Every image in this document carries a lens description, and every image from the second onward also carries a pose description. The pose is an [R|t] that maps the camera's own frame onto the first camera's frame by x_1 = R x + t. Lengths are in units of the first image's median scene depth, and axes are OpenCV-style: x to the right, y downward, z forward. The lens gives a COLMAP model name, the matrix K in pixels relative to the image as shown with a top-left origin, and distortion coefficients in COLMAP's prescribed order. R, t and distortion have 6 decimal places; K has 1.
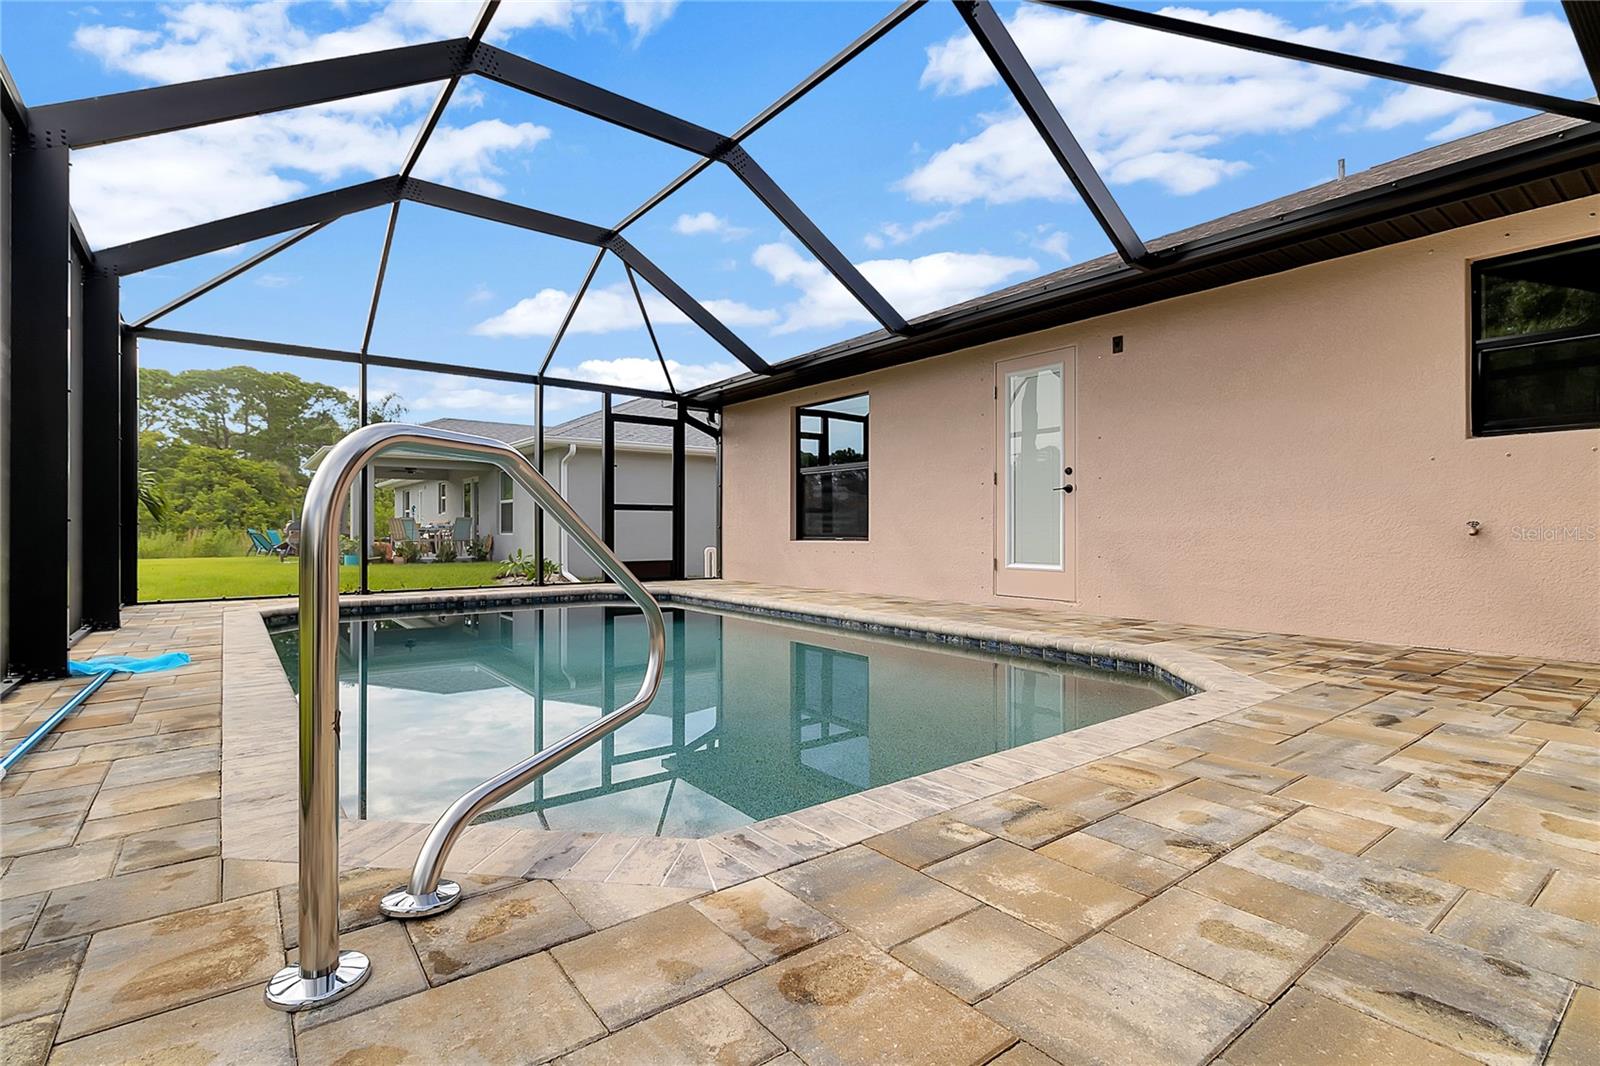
lens RADIAL K [[744.0, 0, 798.9], [0, 744.0, 528.0], [0, 0, 1]] dist [-0.001498, -0.000140]
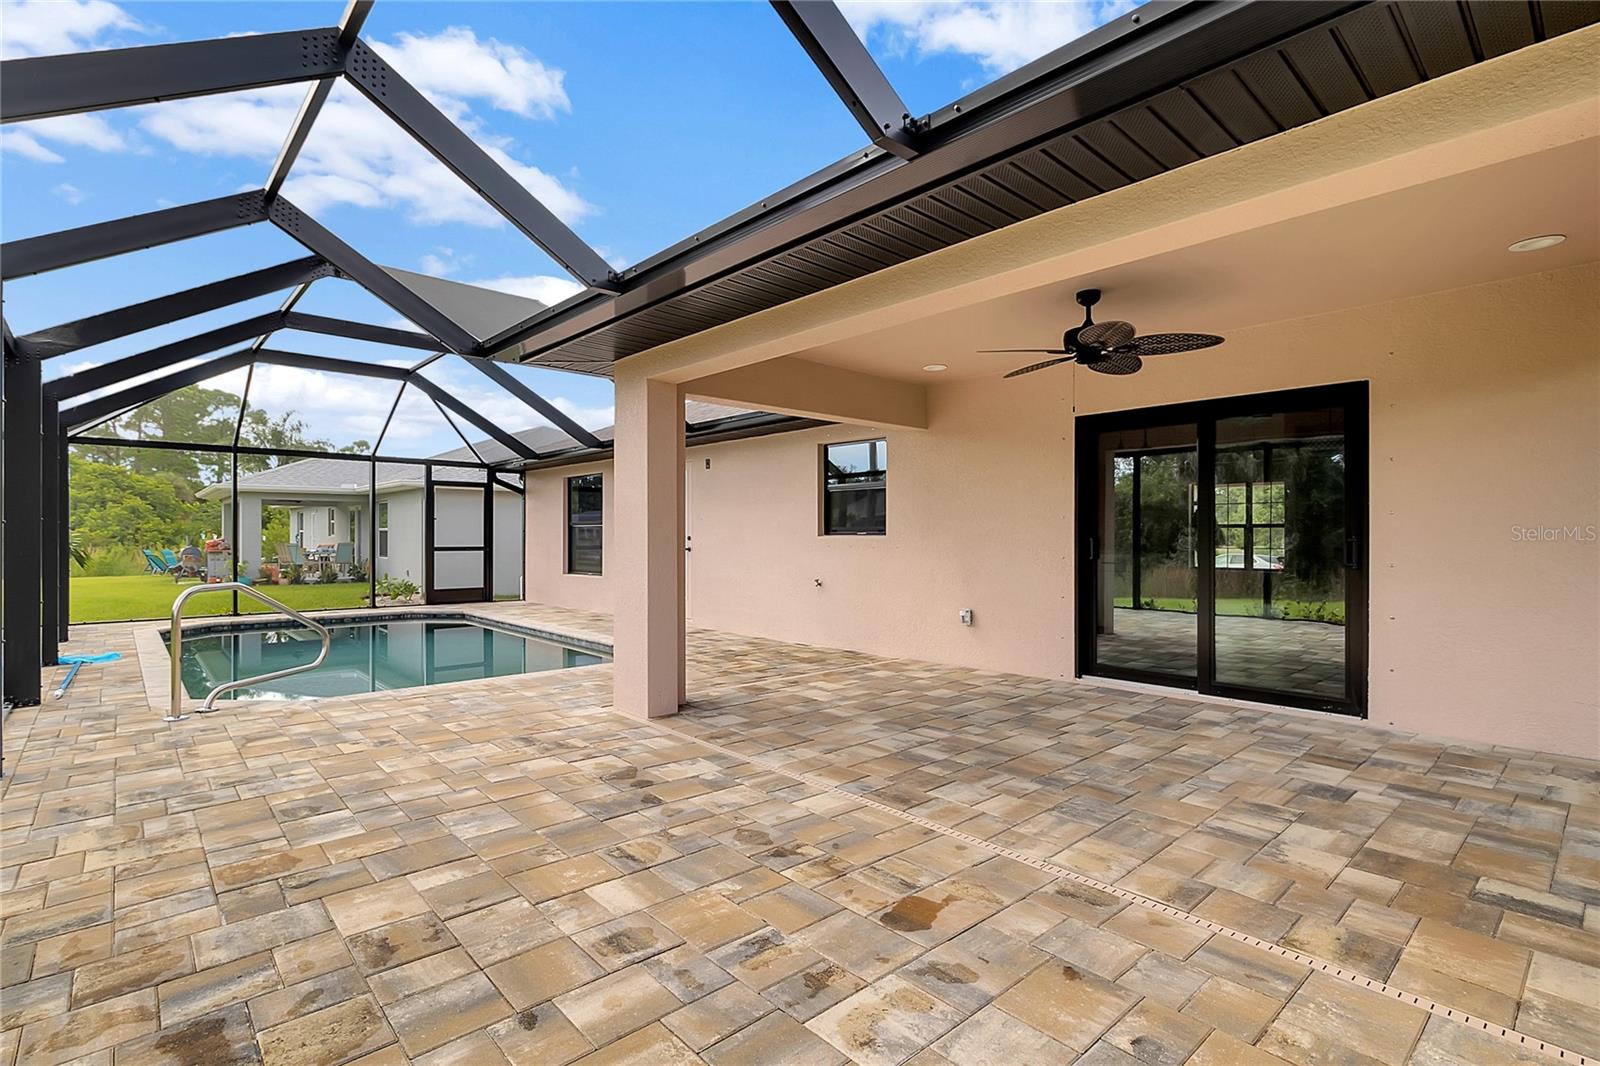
lens RADIAL K [[756.3, 0, 784.2], [0, 756.3, 536.7], [0, 0, 1]] dist [0.004394, -0.000335]
pose [[0.997818, 0.001608, 0.066008, 0.274057], [-0.001647, 0.999999, 0.000533, -0.048729], [-0.066007, -0.000640, 0.997819, -0.384168]]
